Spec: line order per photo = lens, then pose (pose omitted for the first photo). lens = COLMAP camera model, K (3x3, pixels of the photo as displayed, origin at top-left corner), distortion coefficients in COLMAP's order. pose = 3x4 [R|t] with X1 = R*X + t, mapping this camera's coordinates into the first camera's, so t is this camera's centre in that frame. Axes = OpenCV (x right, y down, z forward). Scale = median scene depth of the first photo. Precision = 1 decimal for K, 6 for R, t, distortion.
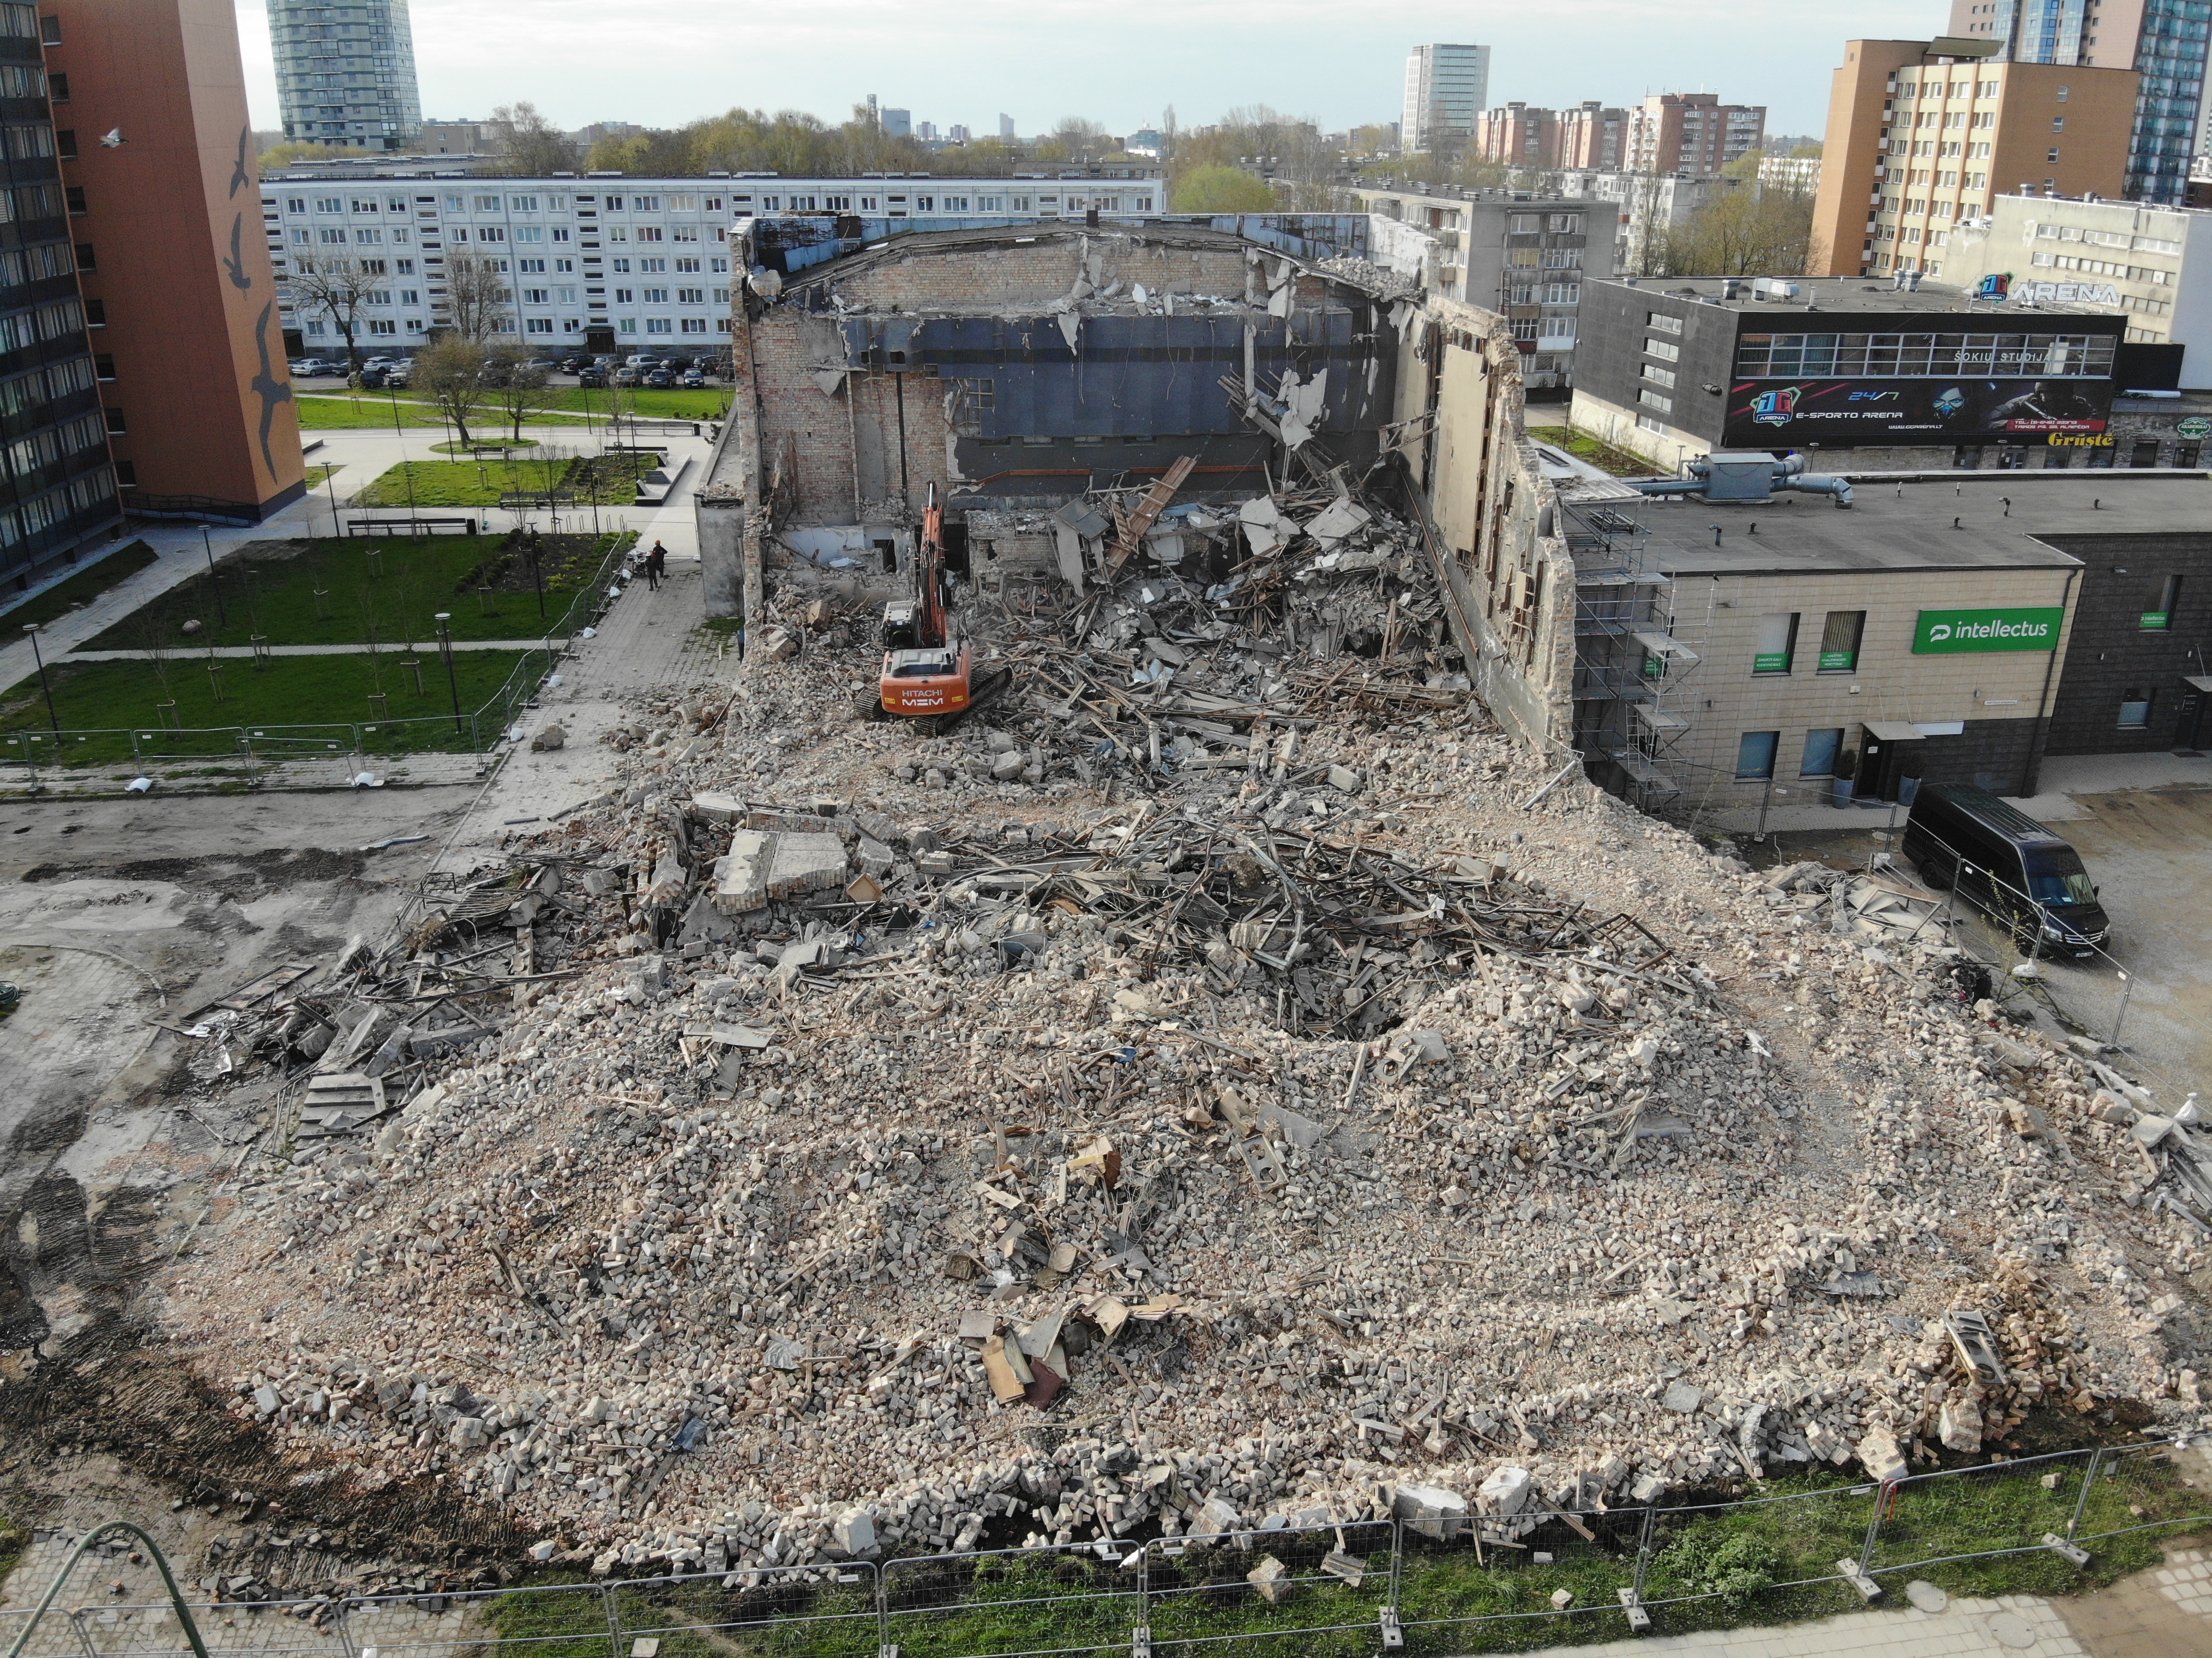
lens RADIAL K [[1630.9, 0, 1105.9], [0, 1630.9, 816.1], [0, 0, 1]] dist [0.092924, -0.189086]
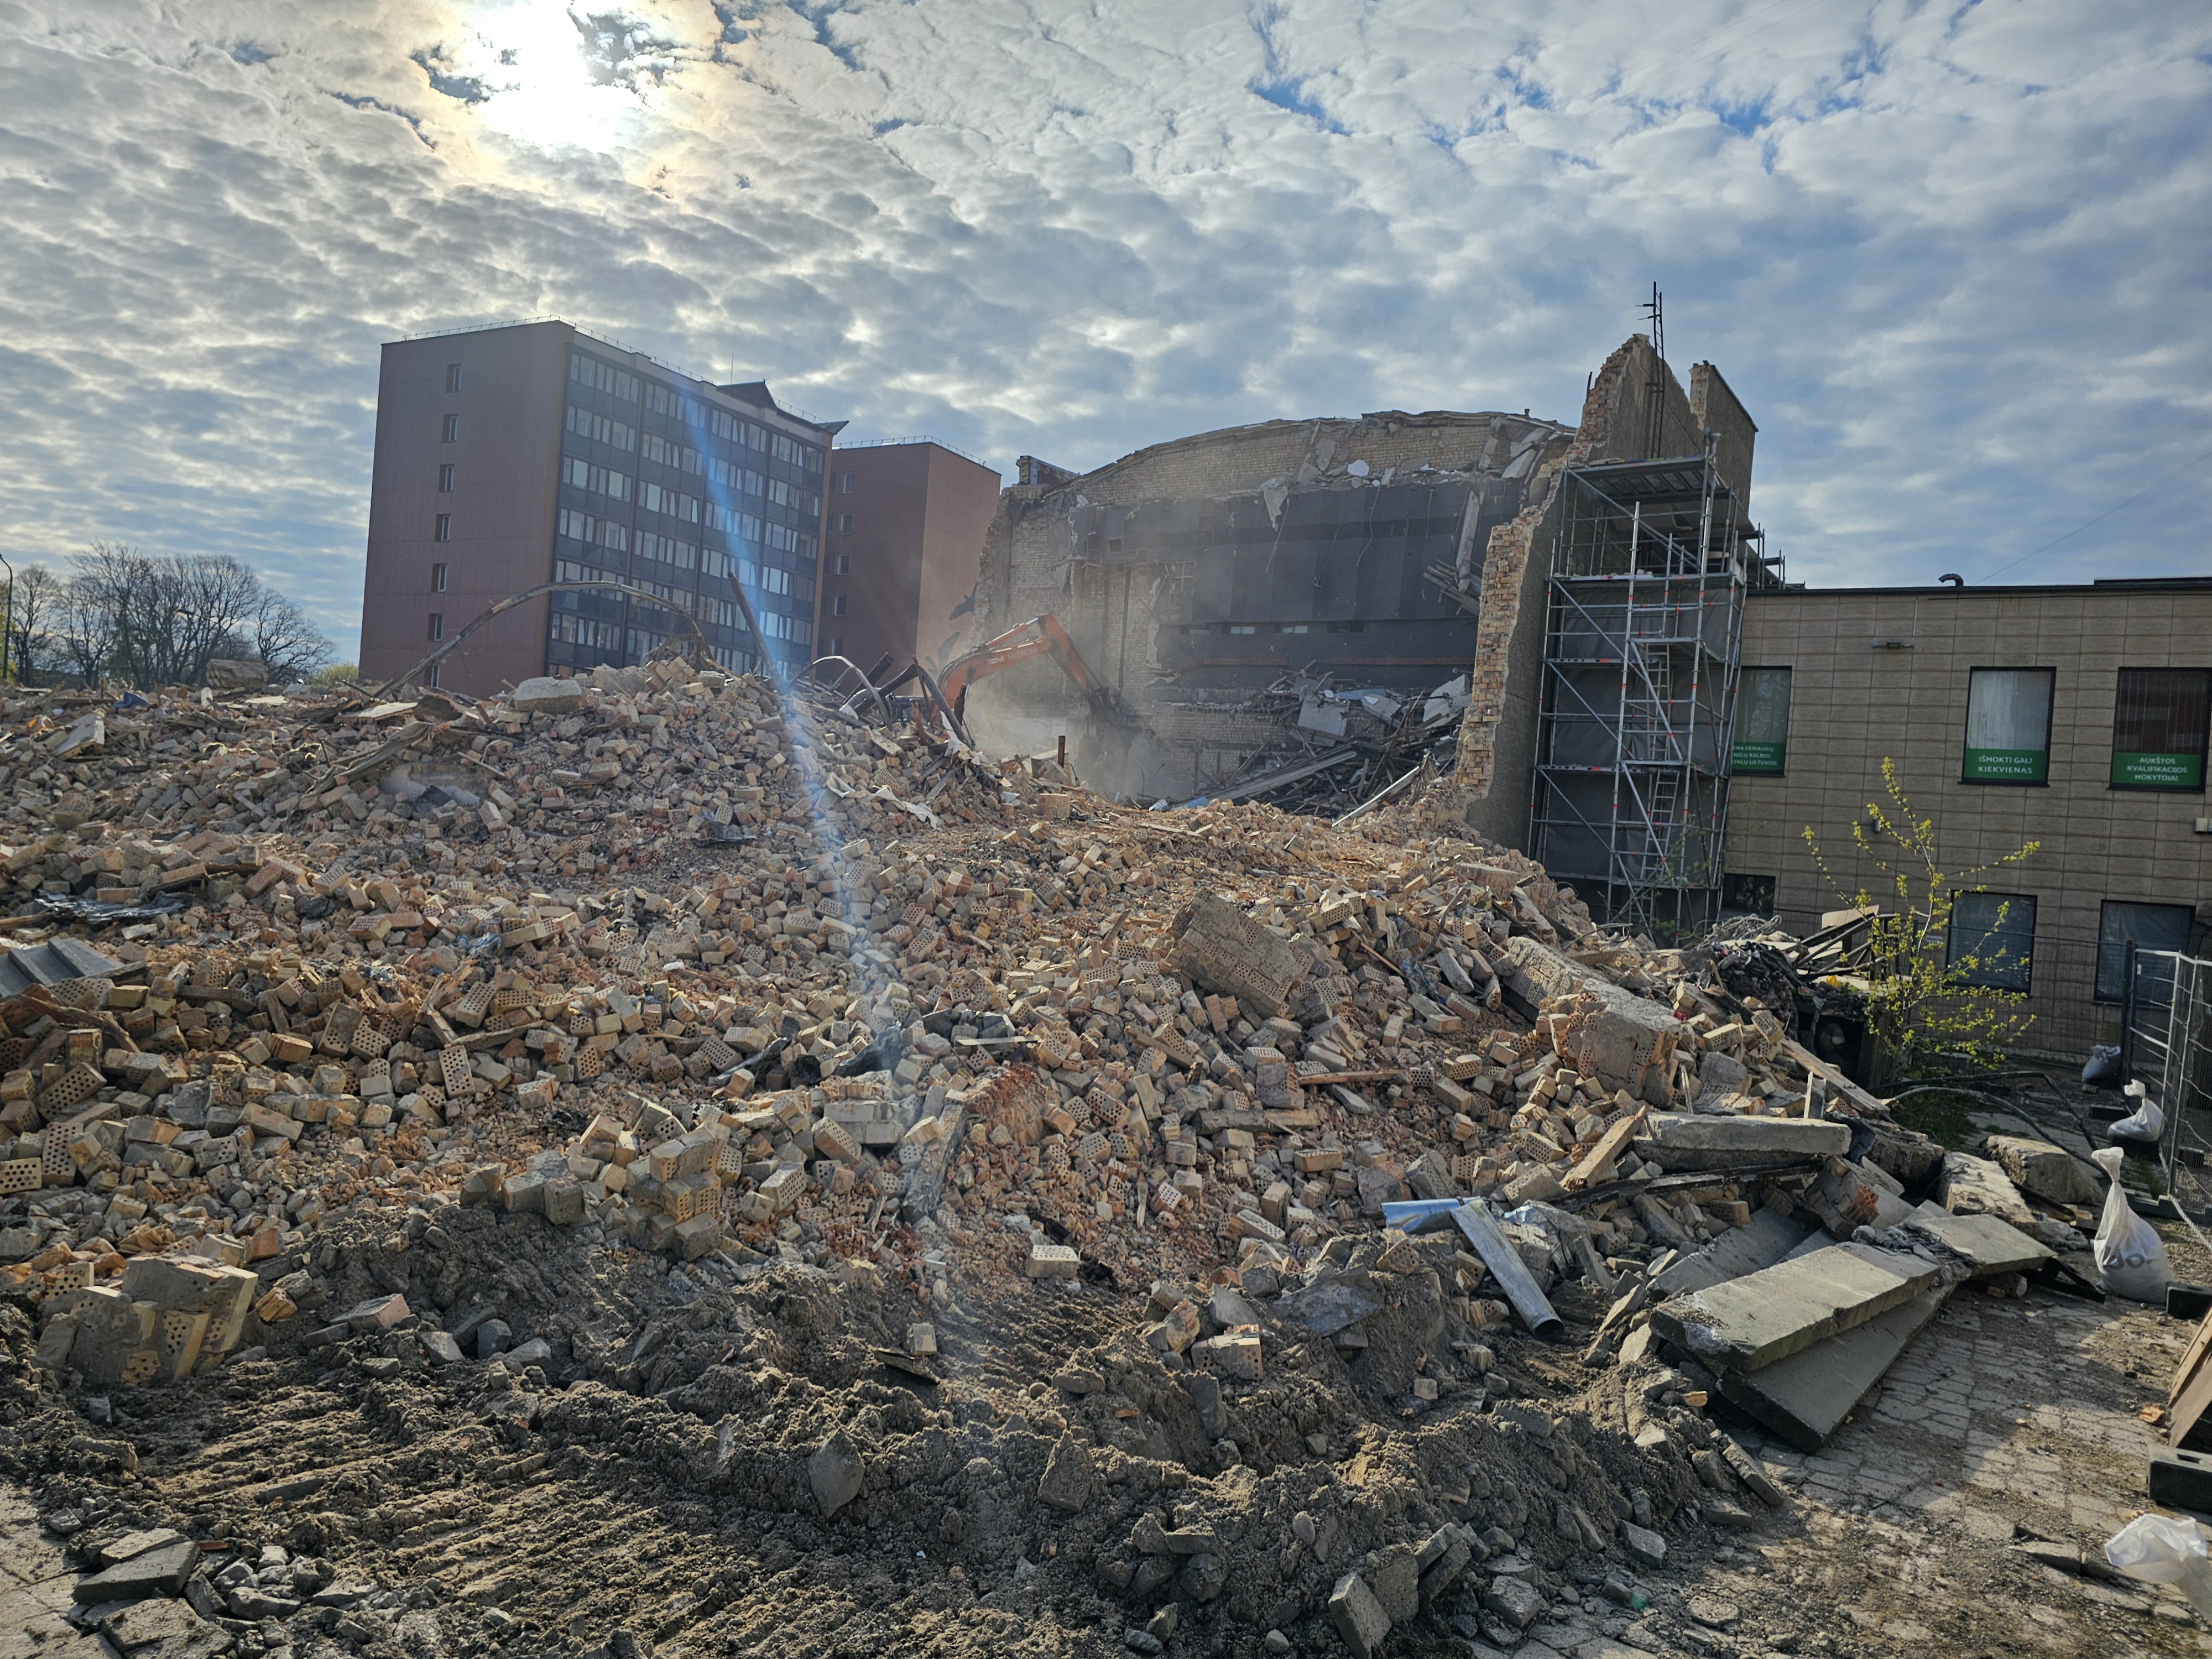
lens RADIAL K [[1497.2, 0, 1119.3], [0, 1497.2, 844.3], [0, 0, 1]] dist [0.061388, -0.050521]
pose [[0.788151, 0.063950, -0.612150, 0.481710], [-0.306065, 0.903618, -0.299664, 0.156394], [0.533986, 0.423539, 0.731761, 0.506198]]
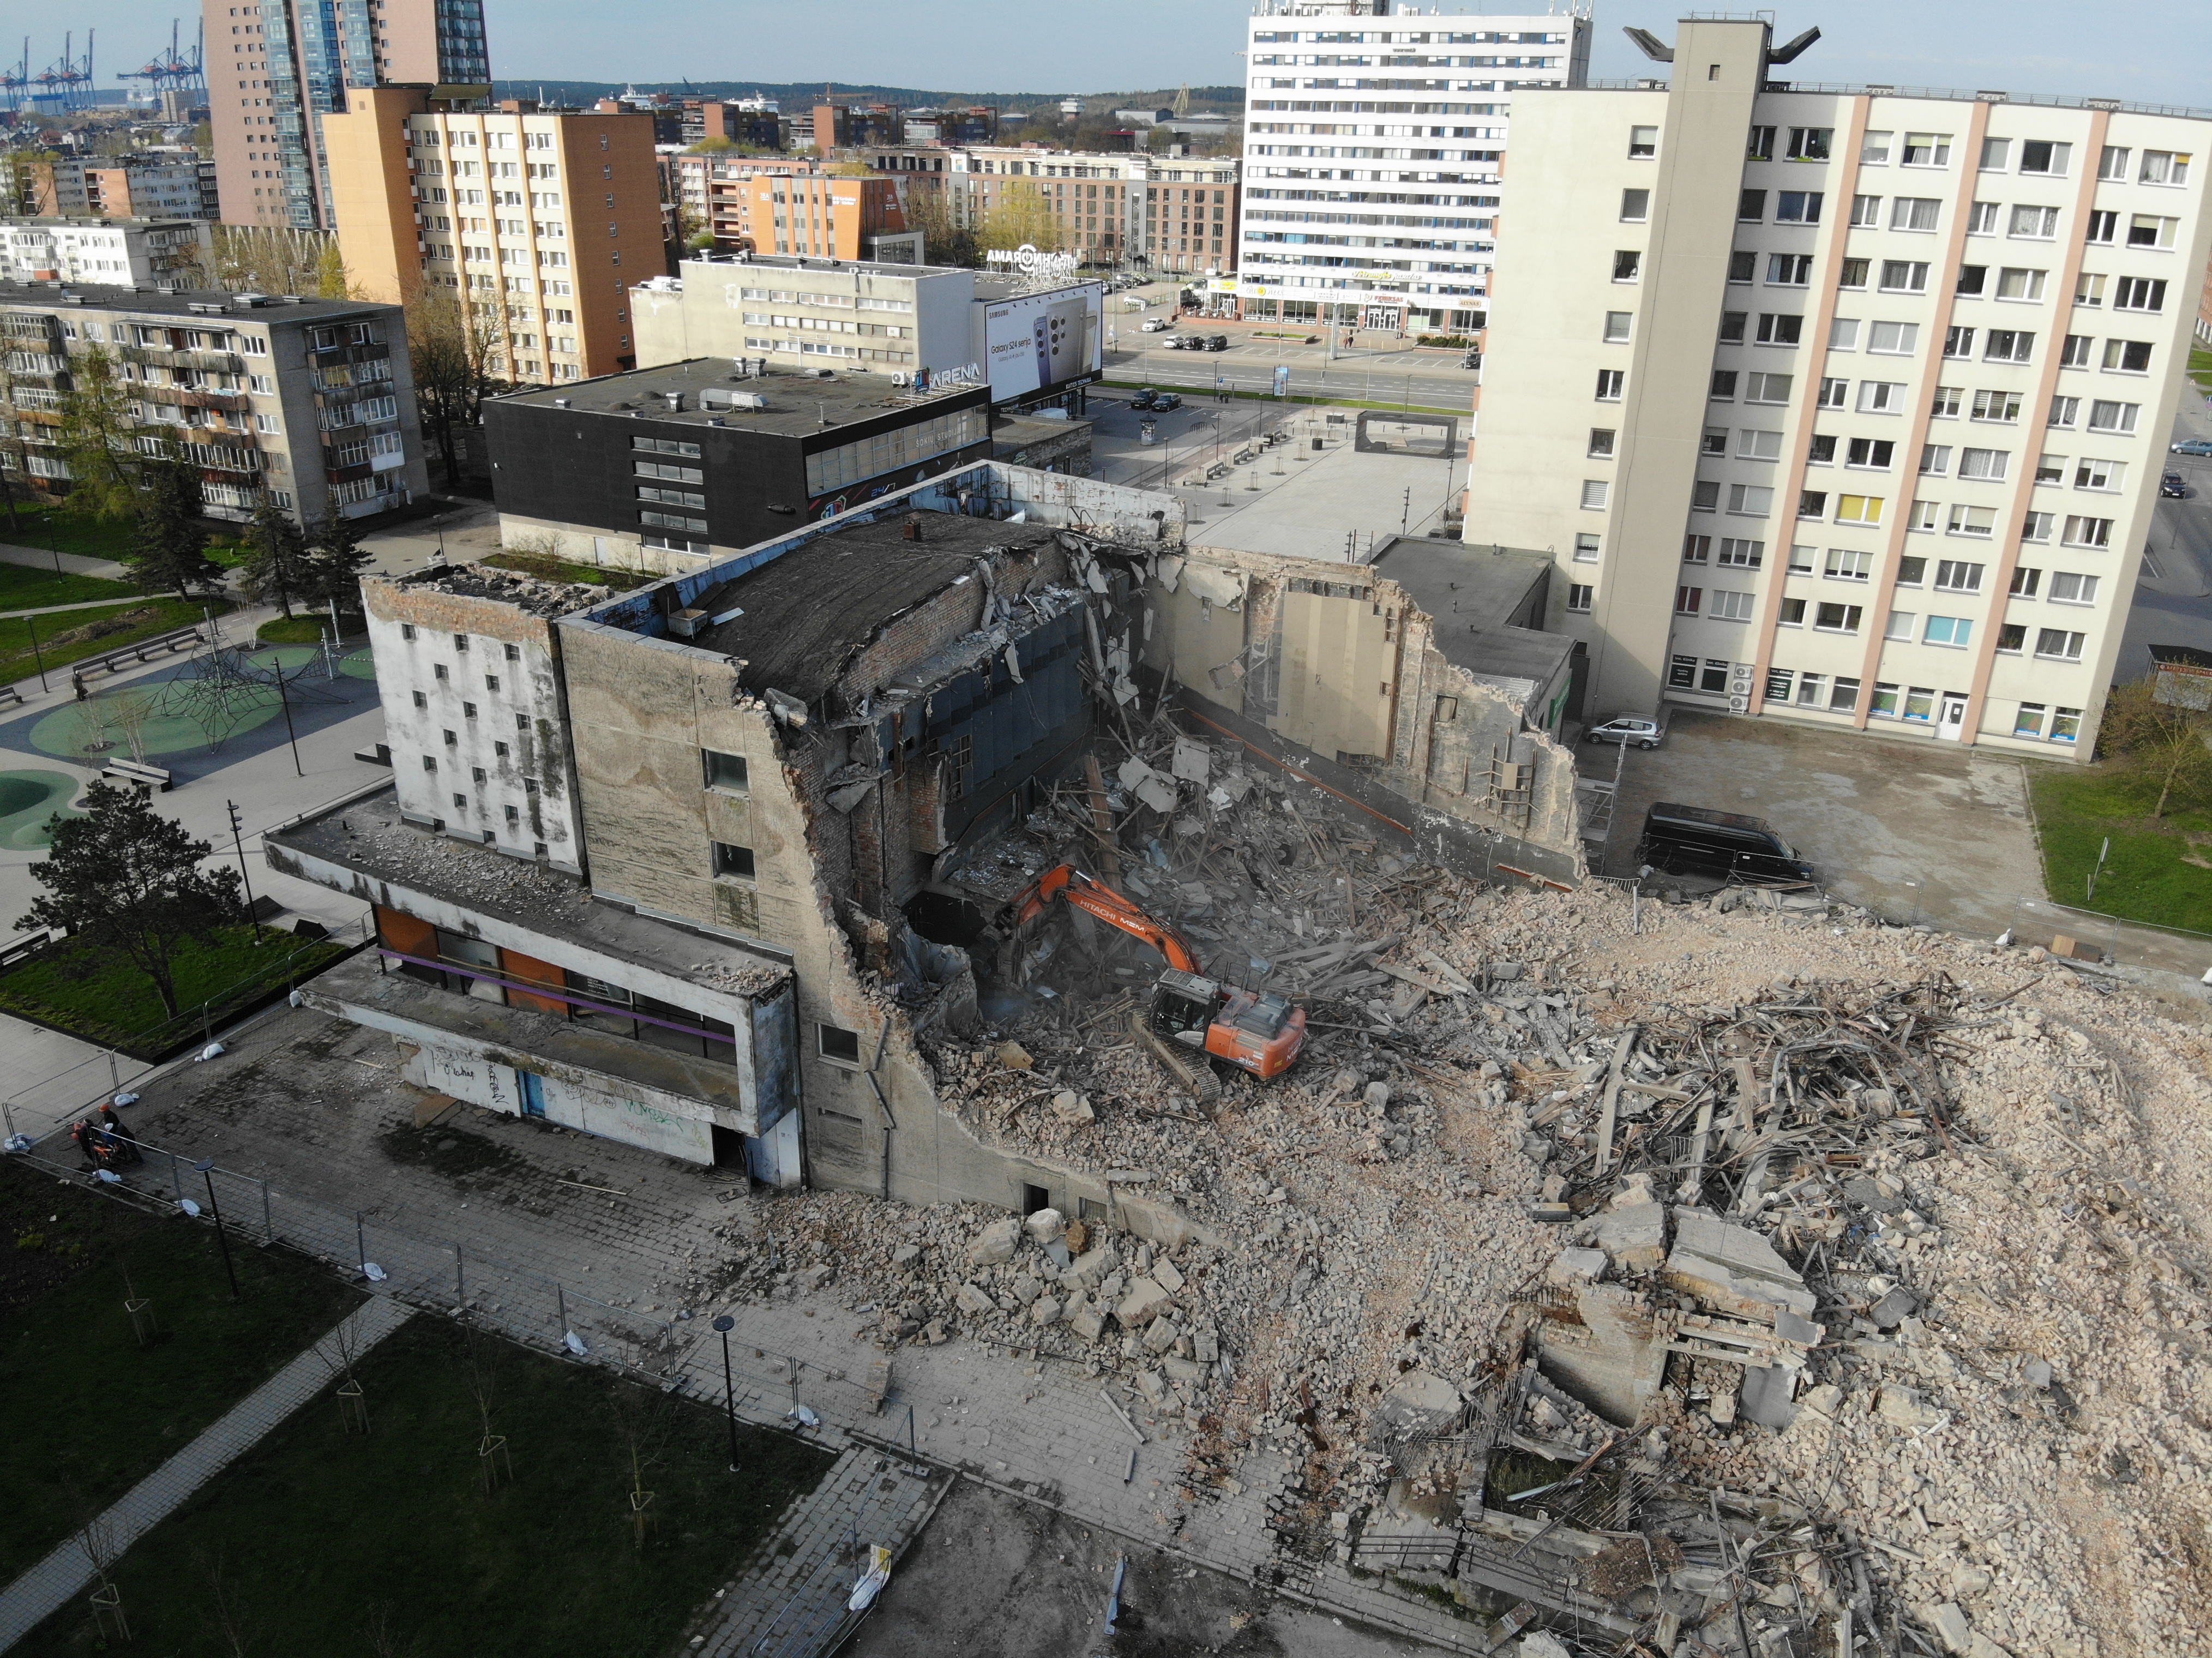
lens RADIAL K [[1630.9, 0, 1107.0], [0, 1630.9, 818.8], [0, 0, 1]] dist [0.092924, -0.189086]
pose [[0.496576, -0.343390, 0.797179, -0.866141], [0.316054, 0.926902, 0.202394, -0.437101], [-0.808407, 0.151448, 0.568807, 0.512771]]
